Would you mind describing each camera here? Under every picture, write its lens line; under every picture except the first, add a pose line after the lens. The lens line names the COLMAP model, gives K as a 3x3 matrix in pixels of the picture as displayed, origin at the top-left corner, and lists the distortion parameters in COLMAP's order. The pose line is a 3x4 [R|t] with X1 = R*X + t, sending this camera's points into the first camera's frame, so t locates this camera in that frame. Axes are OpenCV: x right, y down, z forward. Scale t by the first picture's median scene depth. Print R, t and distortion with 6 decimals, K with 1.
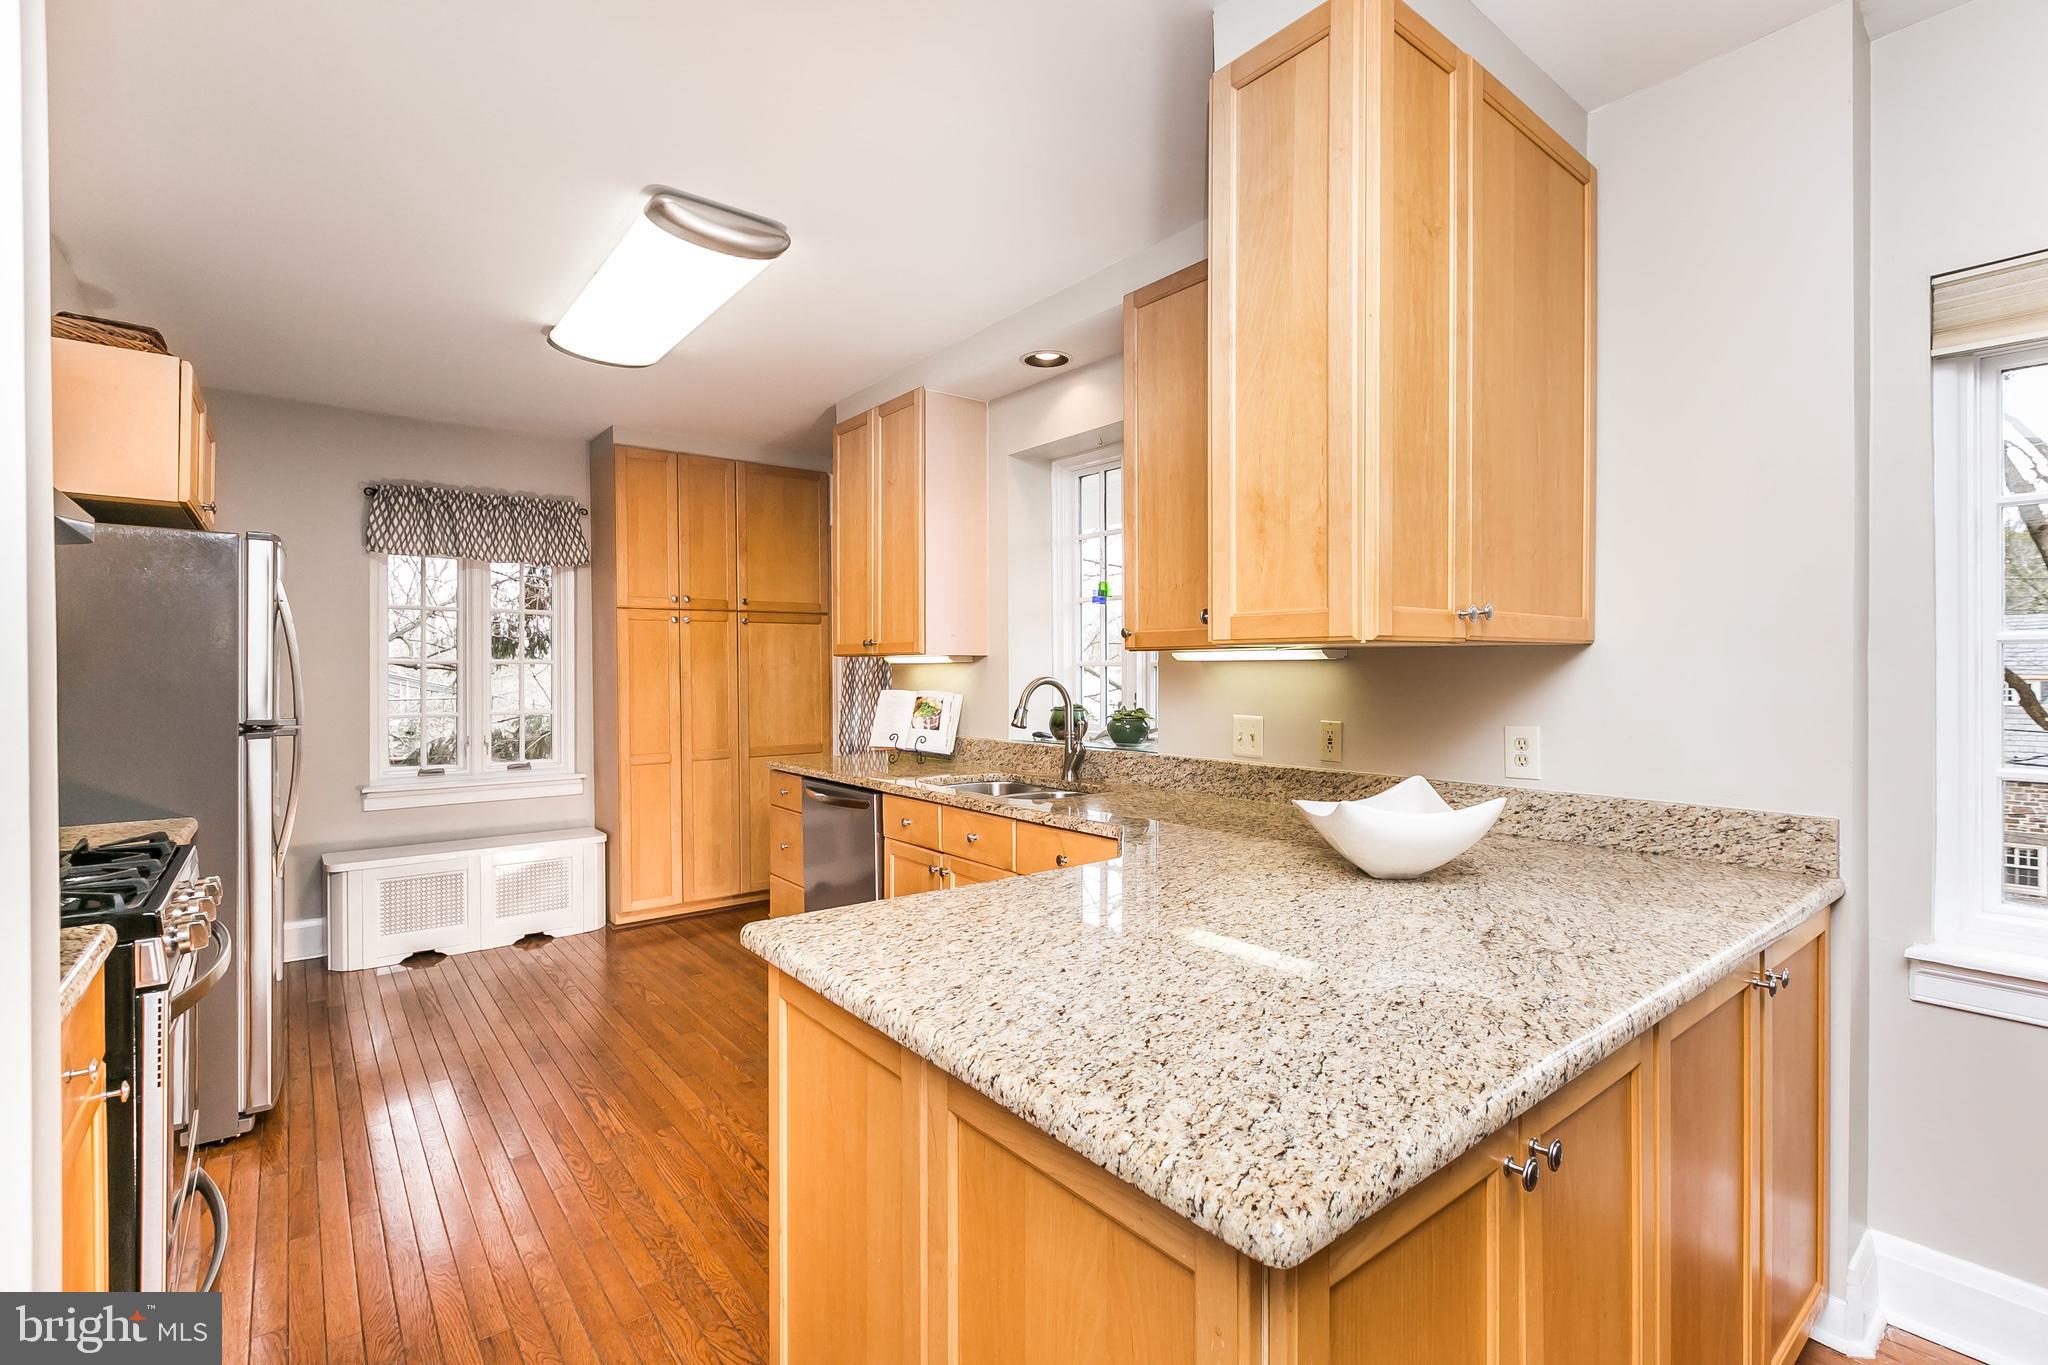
lens RADIAL K [[921.9, 0, 1024.8], [0, 921.9, 676.4], [0, 0, 1]] dist [-0.002845, 0.000412]
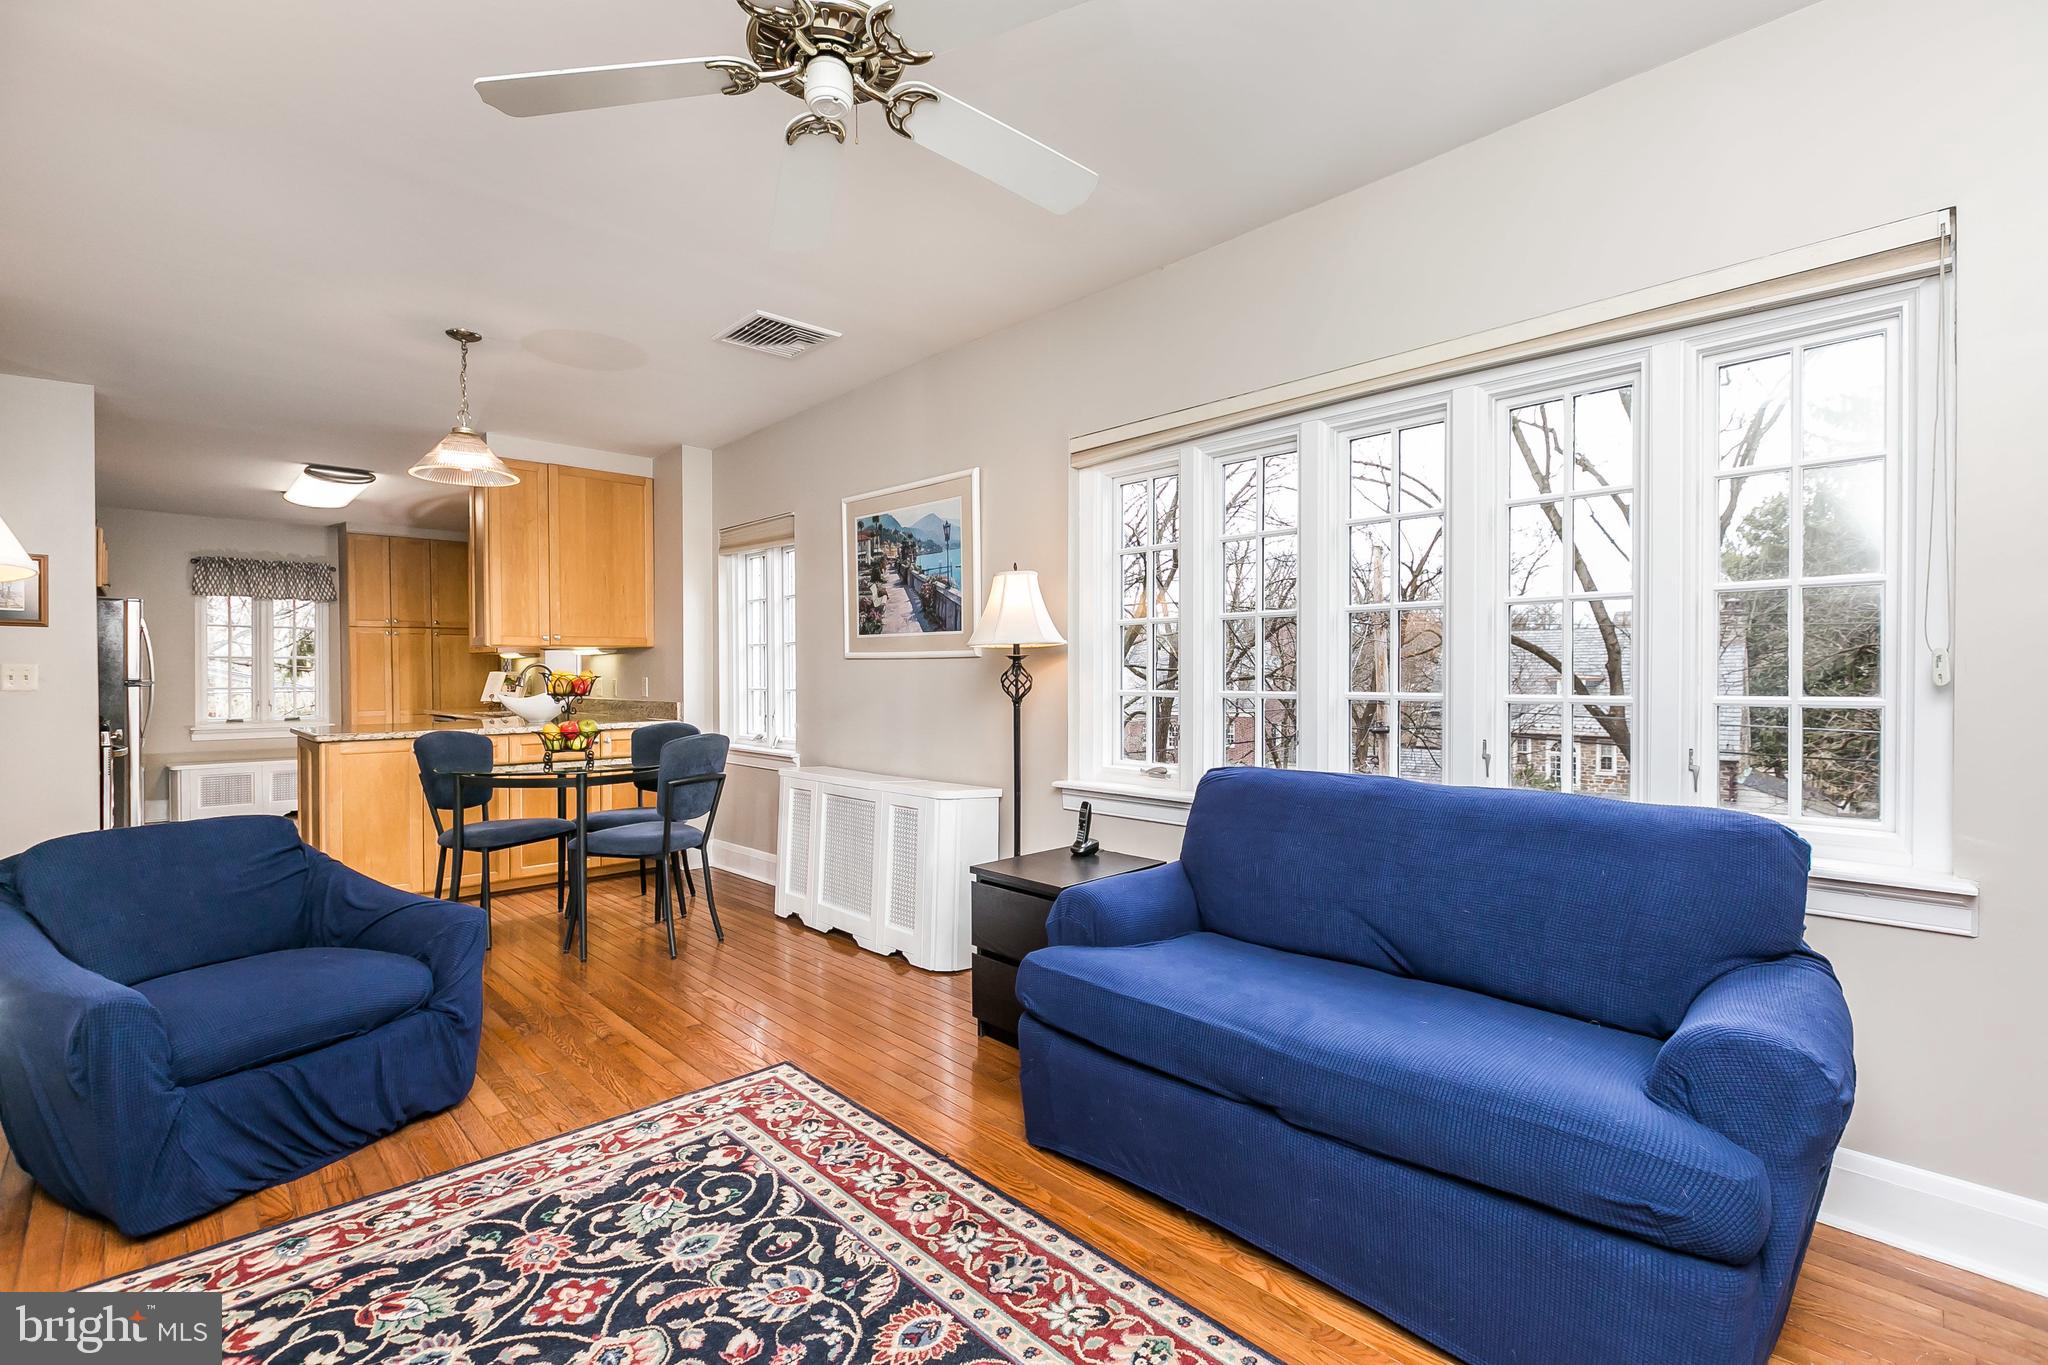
lens RADIAL K [[921.9, 0, 1039.3], [0, 921.9, 679.6], [0, 0, 1]] dist [-0.002845, 0.000412]
pose [[0.995185, -0.003643, 0.097945, 0.805091], [0.002884, 0.999965, 0.007893, 0.019098], [-0.097970, -0.007573, 0.995161, -1.013068]]
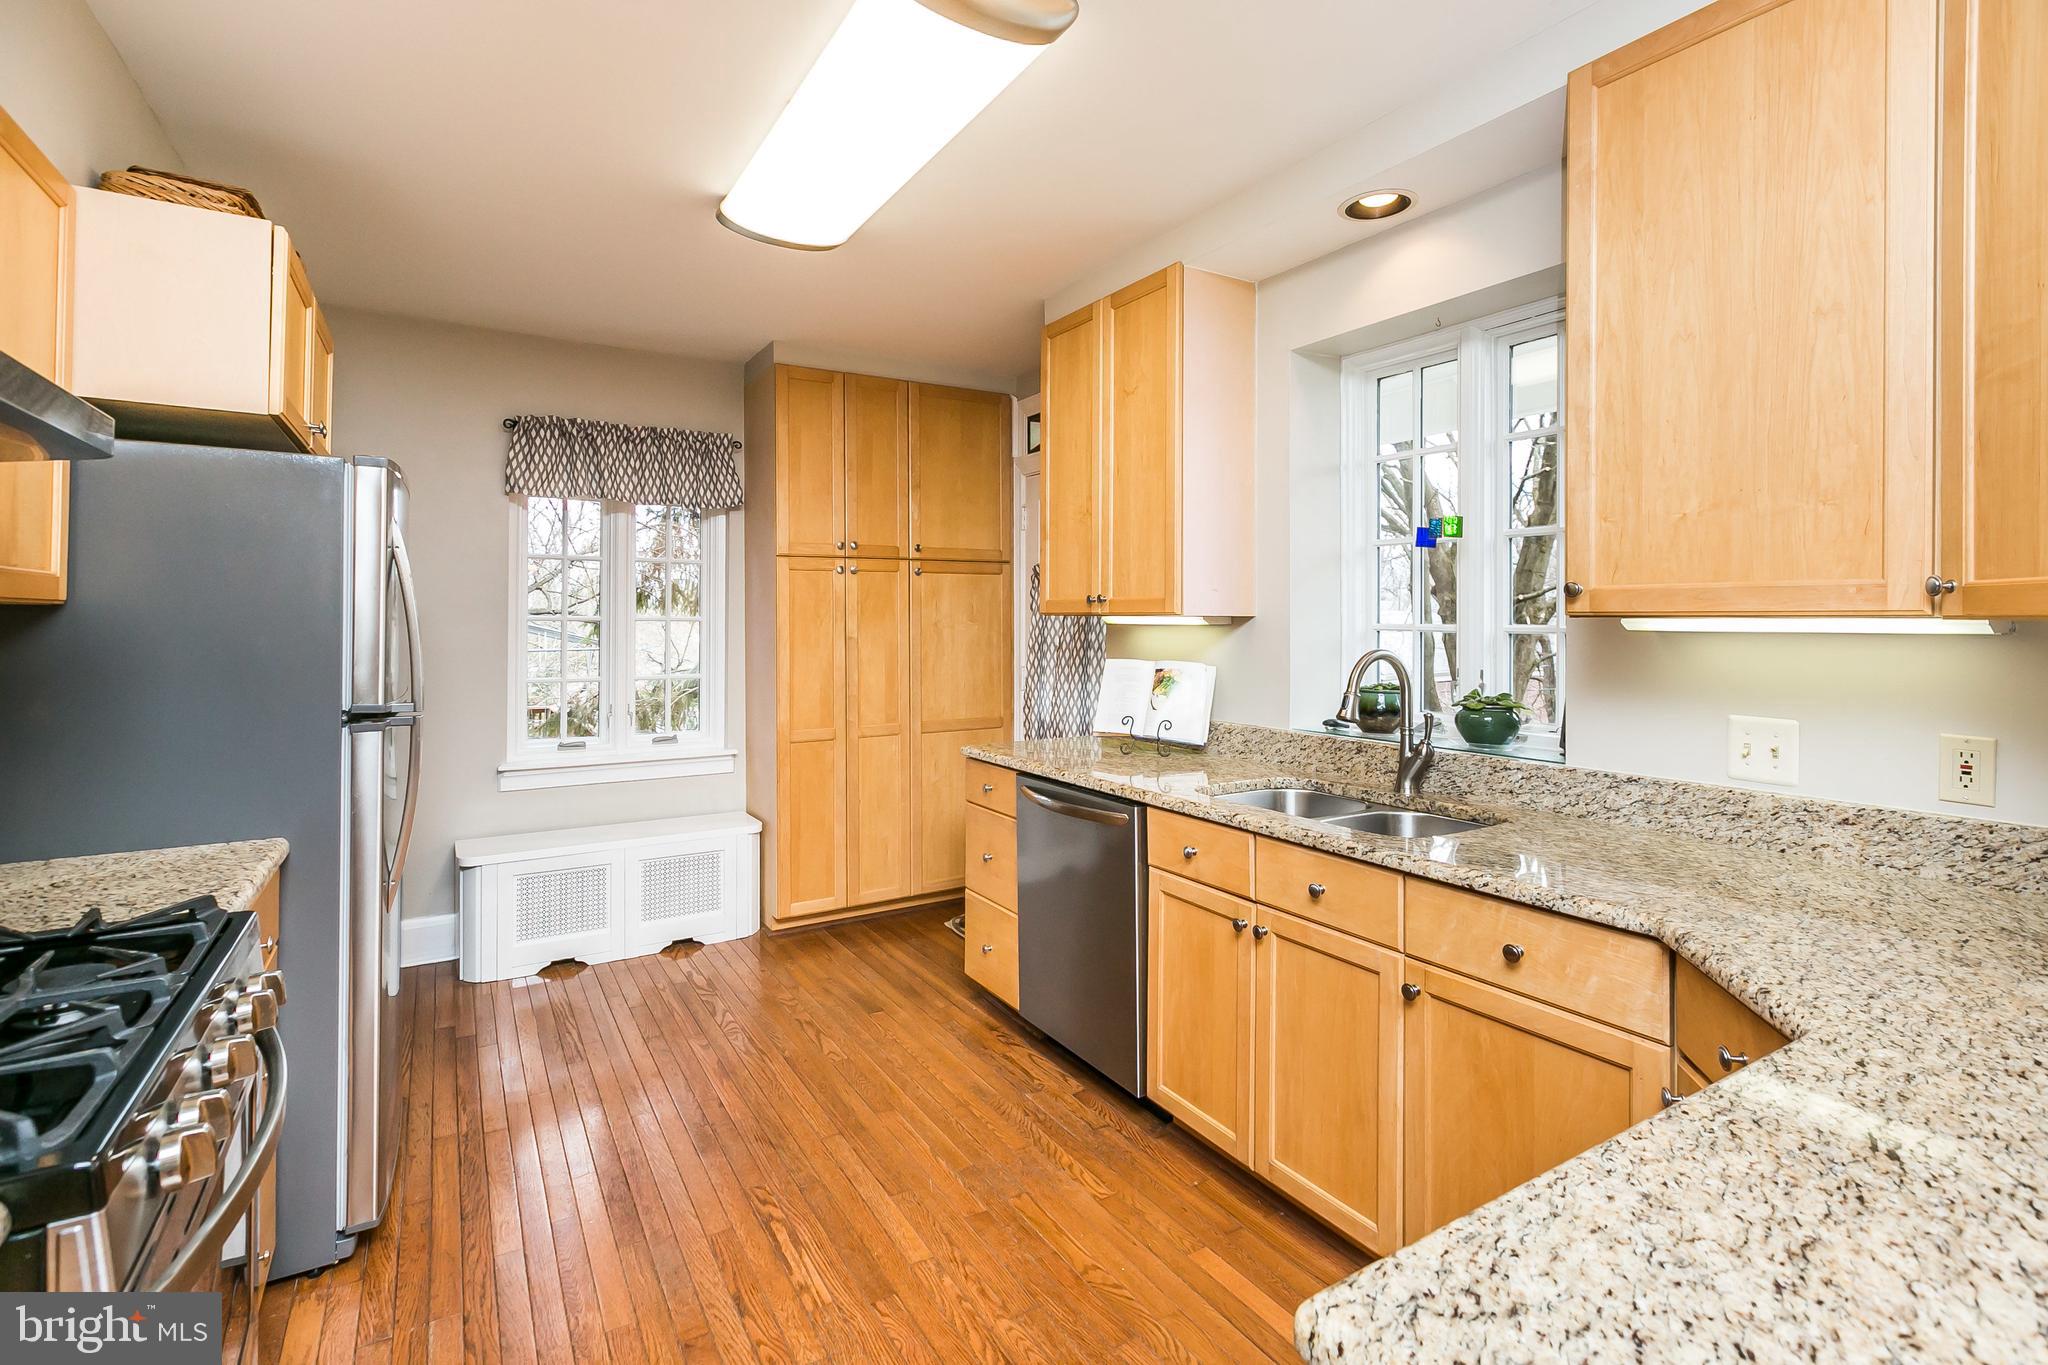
lens RADIAL K [[921.9, 0, 990.2], [0, 921.9, 617.8], [0, 0, 1]] dist [-0.002845, 0.000412]
pose [[0.990212, 0.004667, -0.139492, -0.150882], [-0.005721, 0.999958, -0.007157, -0.014561], [0.139453, 0.007885, 0.990197, 0.219279]]
